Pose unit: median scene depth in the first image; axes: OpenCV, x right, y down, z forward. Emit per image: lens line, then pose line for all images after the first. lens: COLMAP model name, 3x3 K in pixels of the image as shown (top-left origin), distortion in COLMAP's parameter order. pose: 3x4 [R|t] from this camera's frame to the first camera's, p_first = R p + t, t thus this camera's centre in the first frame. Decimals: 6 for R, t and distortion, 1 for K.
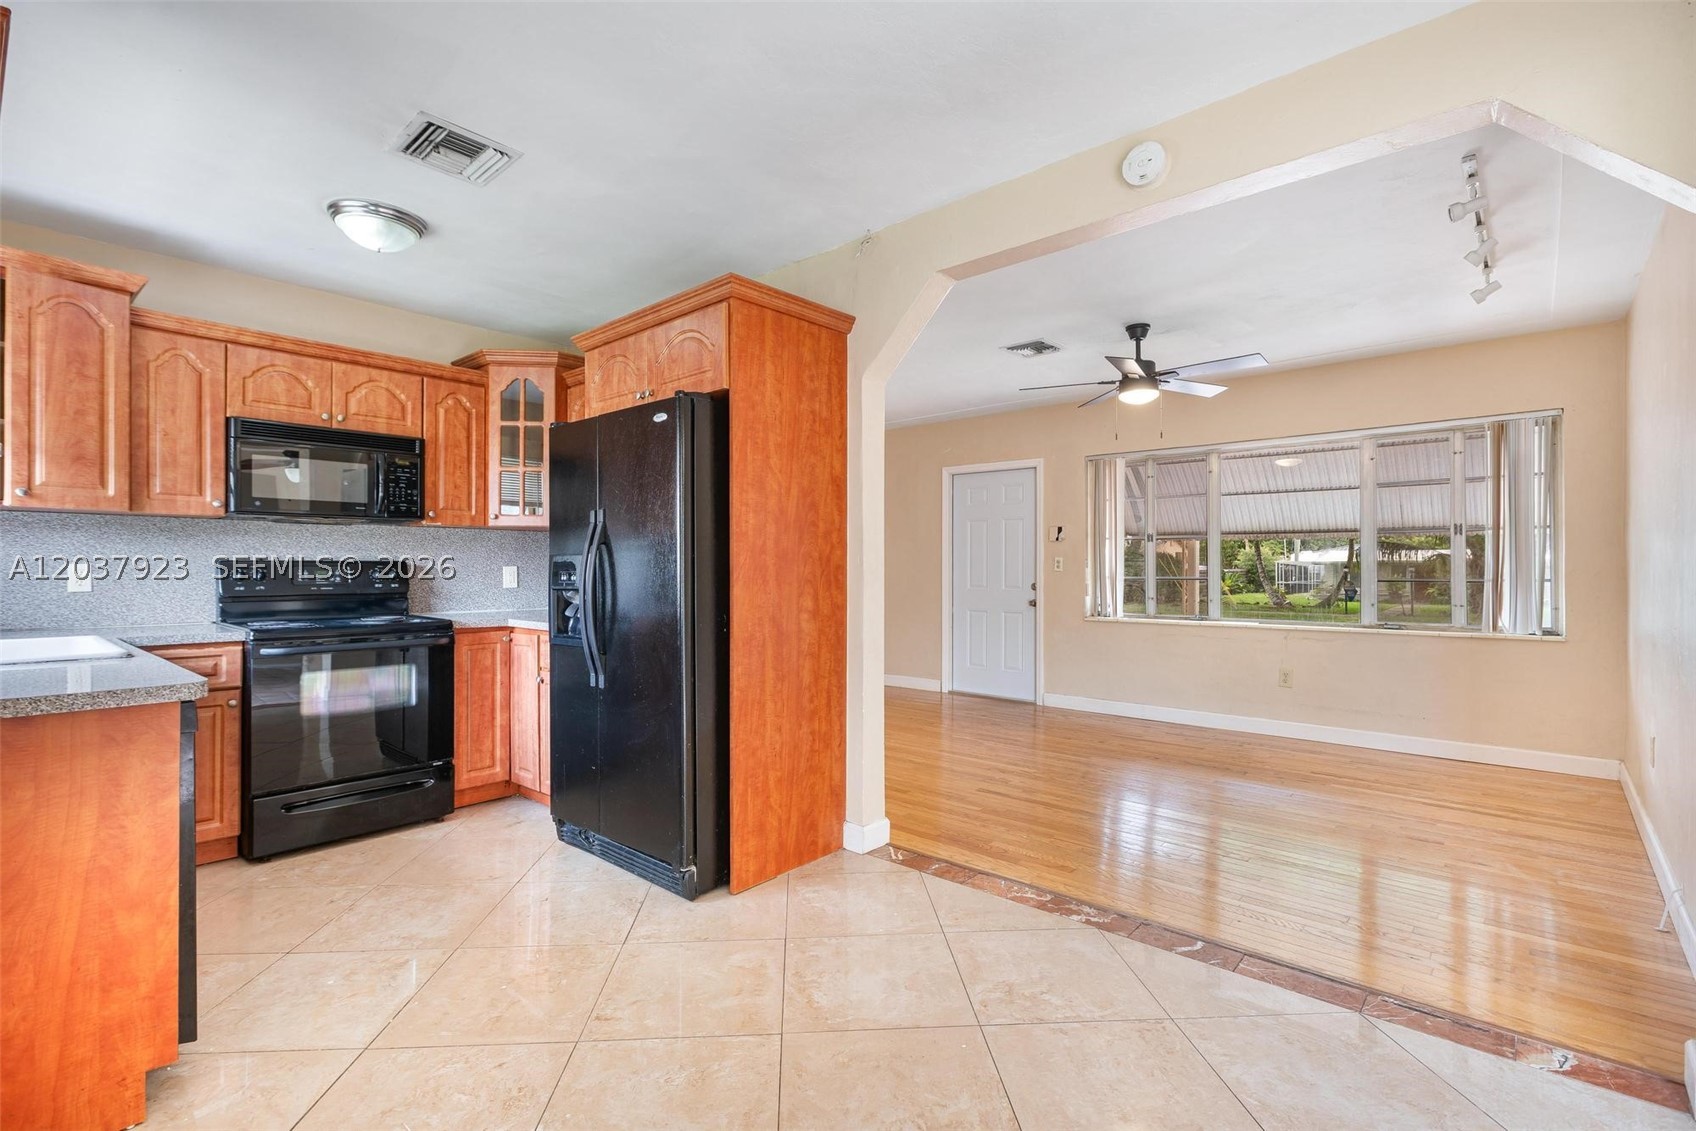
lens RADIAL K [[781.8, 0, 852.3], [0, 781.8, 571.1], [0, 0, 1]] dist [-0.001284, -0.000033]
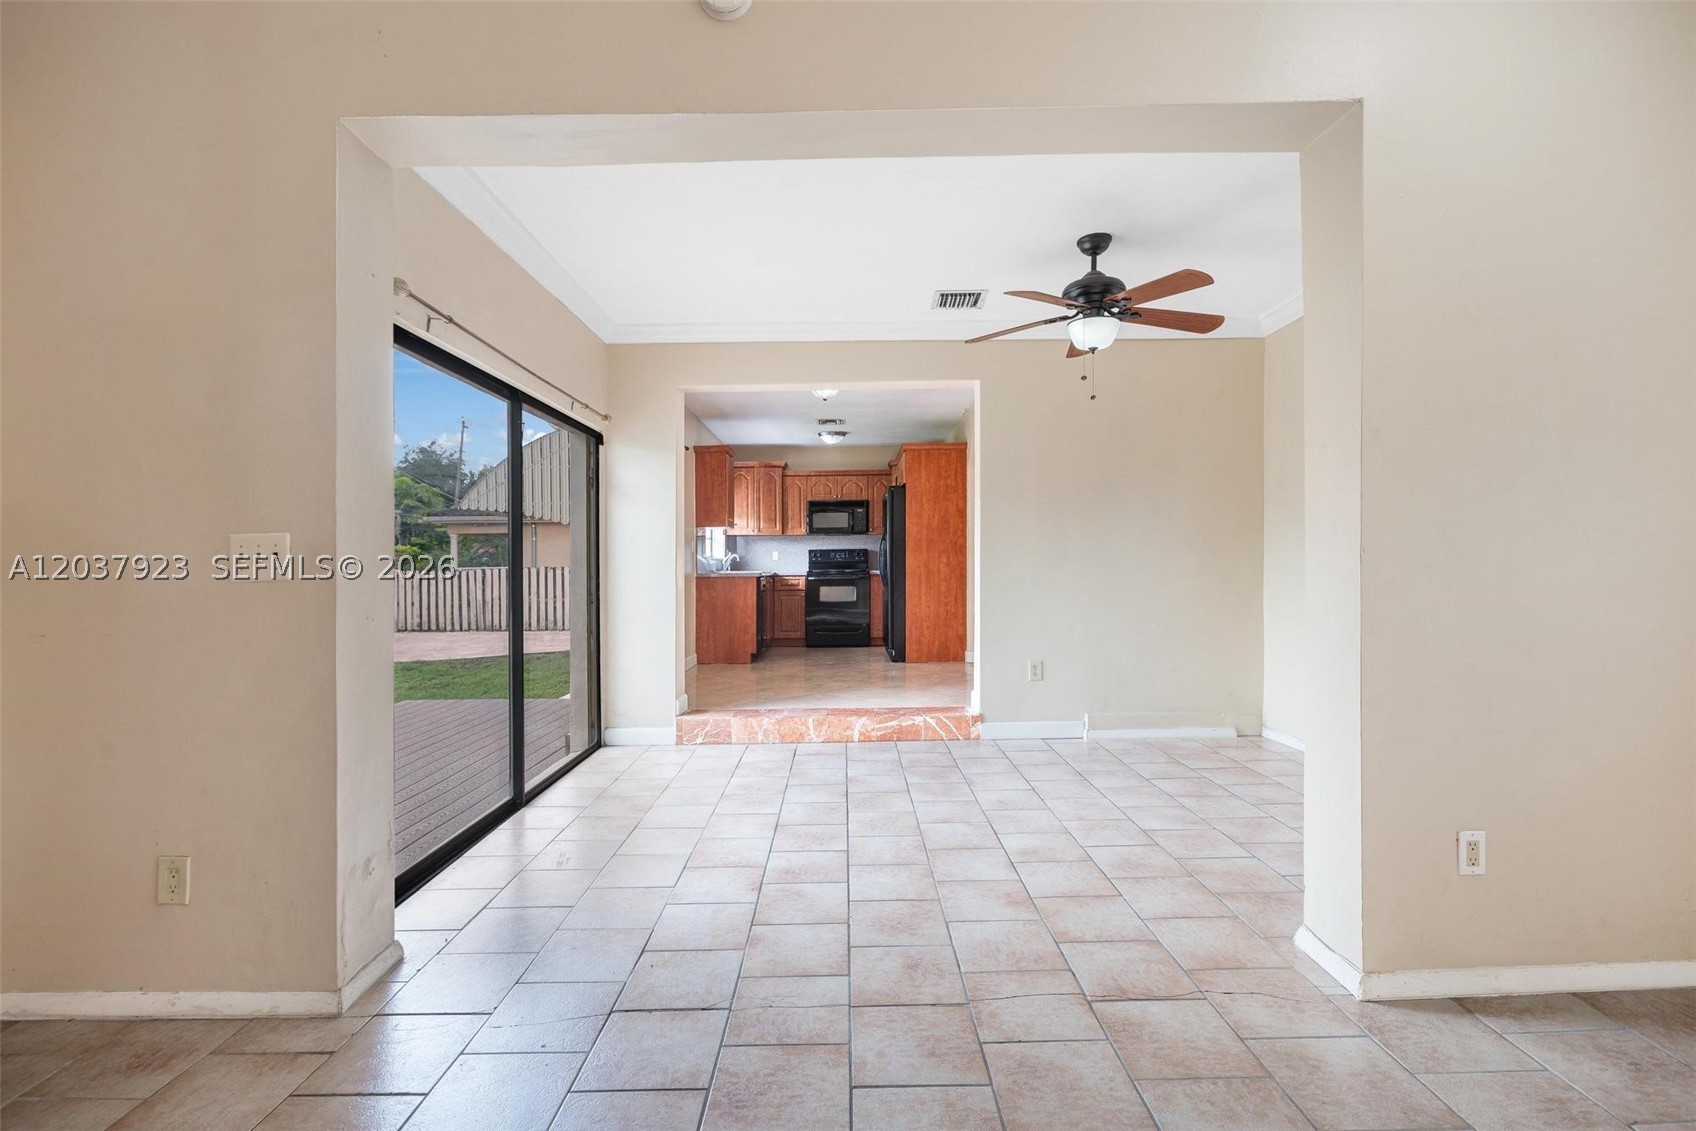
lens RADIAL K [[789.0, 0, 845.2], [0, 789.0, 553.3], [0, 0, 1]] dist [-0.002544, 0.000459]
pose [[0.661642, -0.021899, -0.749500, 1.567542], [0.007904, 0.999722, -0.022234, 0.069870], [0.749779, 0.008787, 0.661631, -0.891598]]
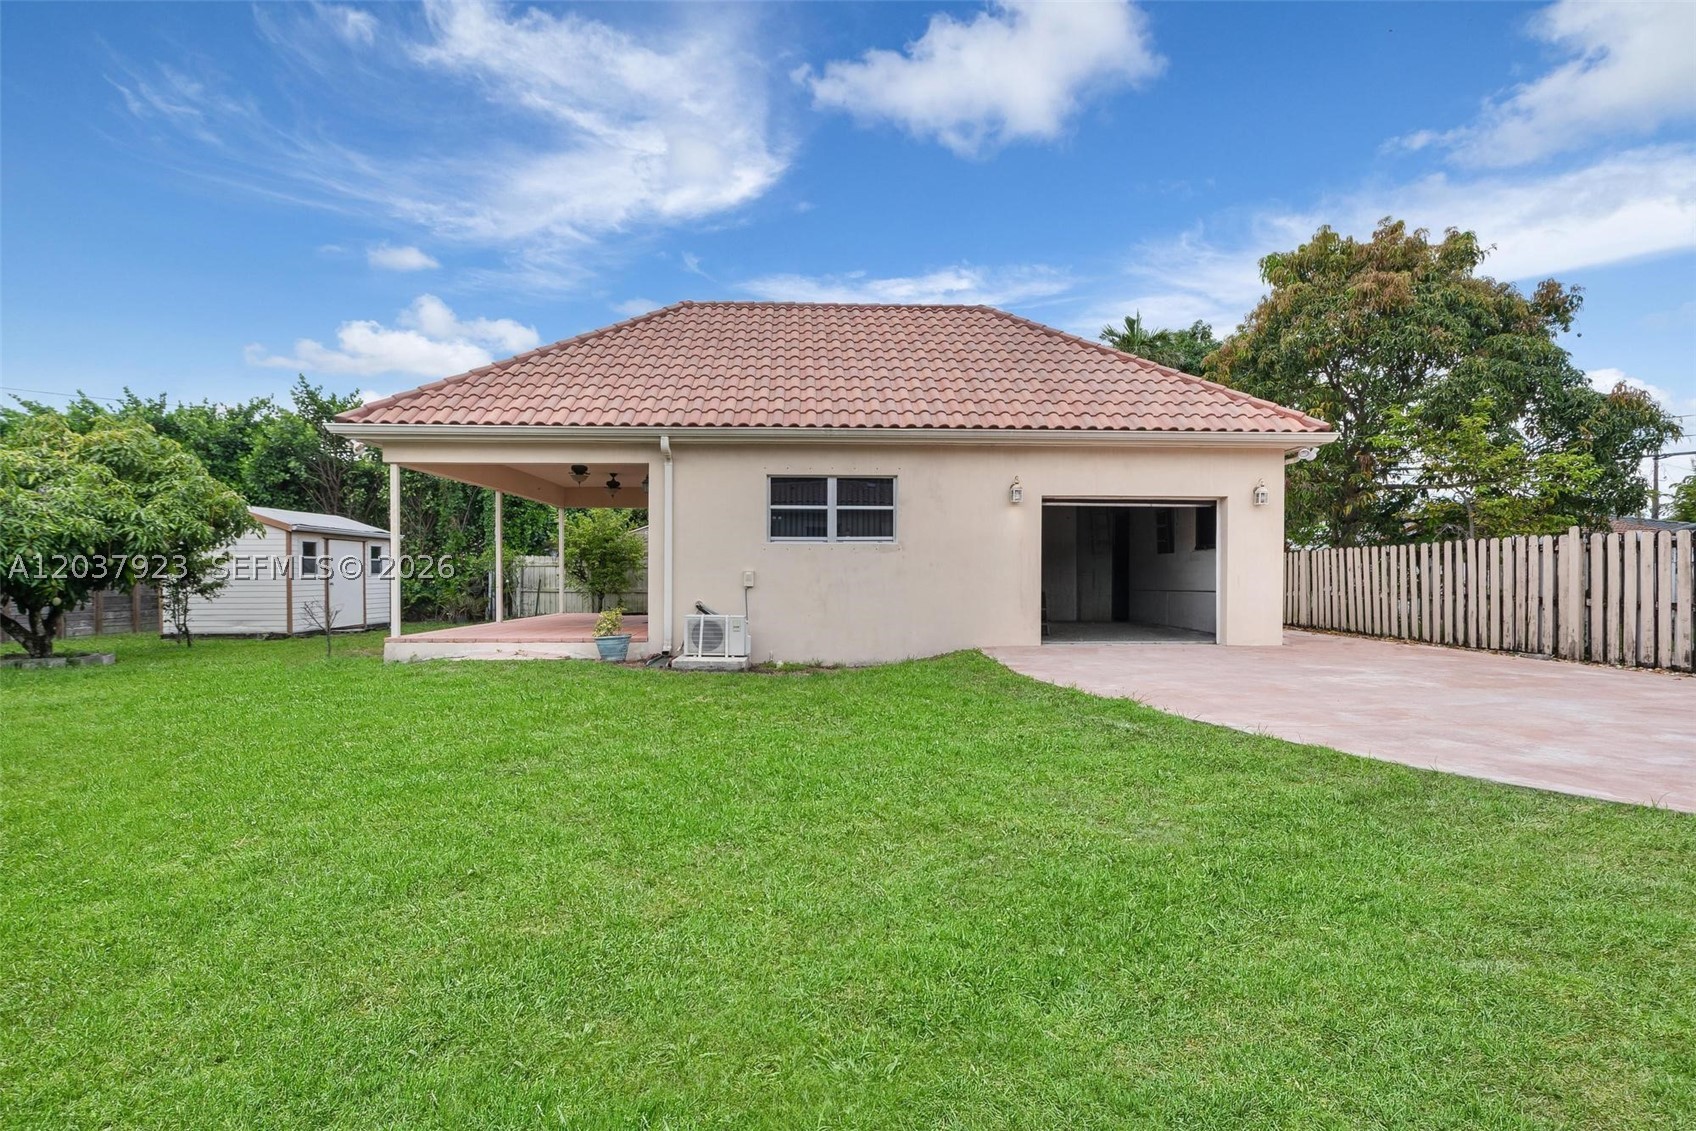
lens RADIAL K [[786.0, 0, 841.7], [0, 786.0, 561.4], [0, 0, 1]] dist [-0.002157, 0.000493]
pose [[-0.719518, -0.010815, -0.694390, -1.474994], [-0.009074, 0.999940, -0.006171, 0.185915], [0.694415, 0.001861, -0.719572, 0.670426]]
